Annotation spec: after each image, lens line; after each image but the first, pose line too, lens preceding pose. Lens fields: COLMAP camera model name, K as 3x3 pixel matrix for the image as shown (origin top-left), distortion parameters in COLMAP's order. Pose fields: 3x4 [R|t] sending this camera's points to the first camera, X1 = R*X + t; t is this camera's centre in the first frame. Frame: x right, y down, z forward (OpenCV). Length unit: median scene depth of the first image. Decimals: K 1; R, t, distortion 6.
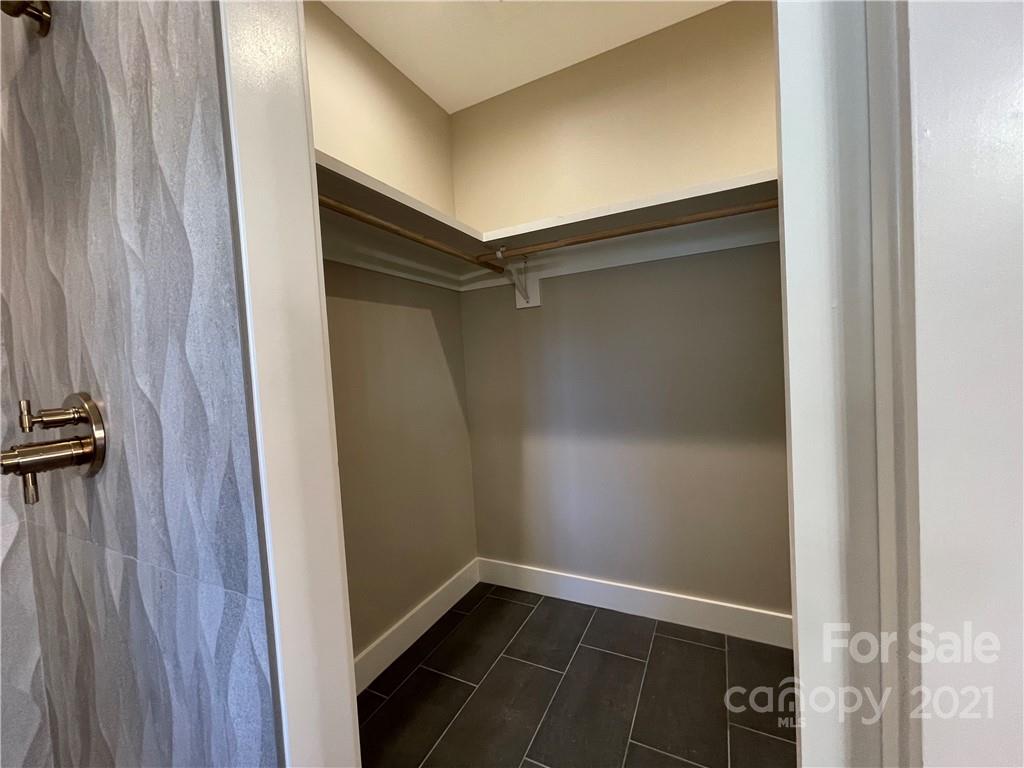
lens RADIAL K [[414.3, 0, 502.7], [0, 414.3, 382.6], [0, 0, 1]] dist [0.000391, -0.001312]
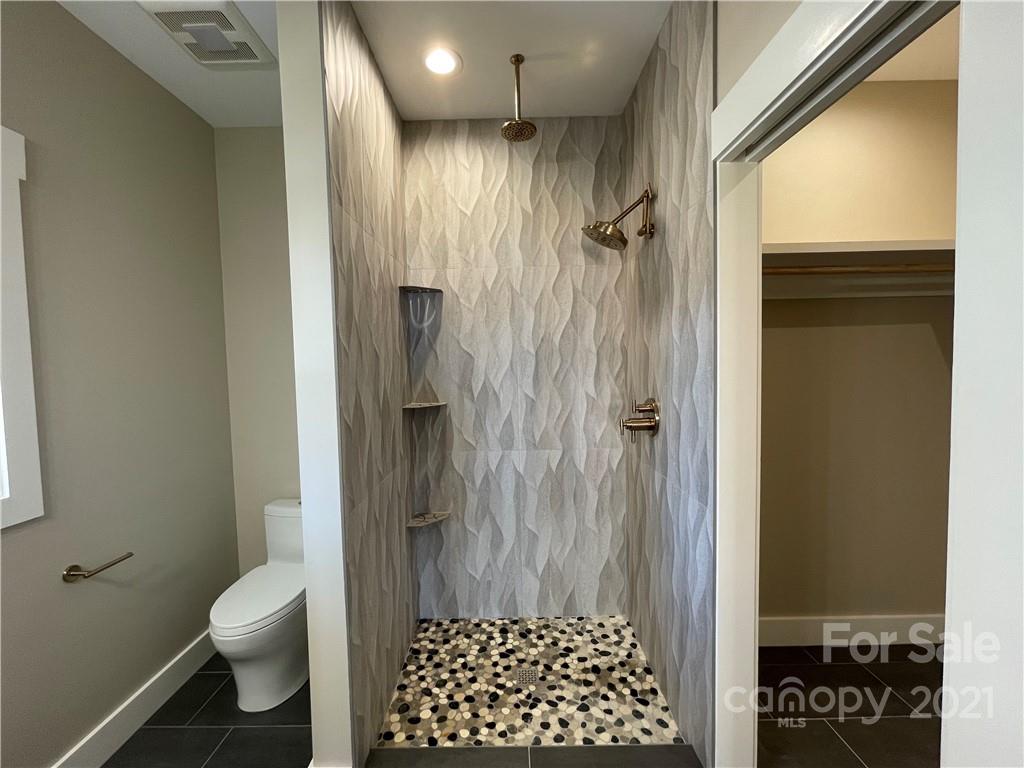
lens RADIAL K [[414.3, 0, 507.1], [0, 414.3, 384.8], [0, 0, 1]] dist [0.000391, -0.001312]
pose [[0.457694, 0.095144, -0.884005, 0.651240], [-0.043780, 0.995464, 0.084473, -0.226503], [0.888031, 0.000039, 0.459783, -0.796400]]
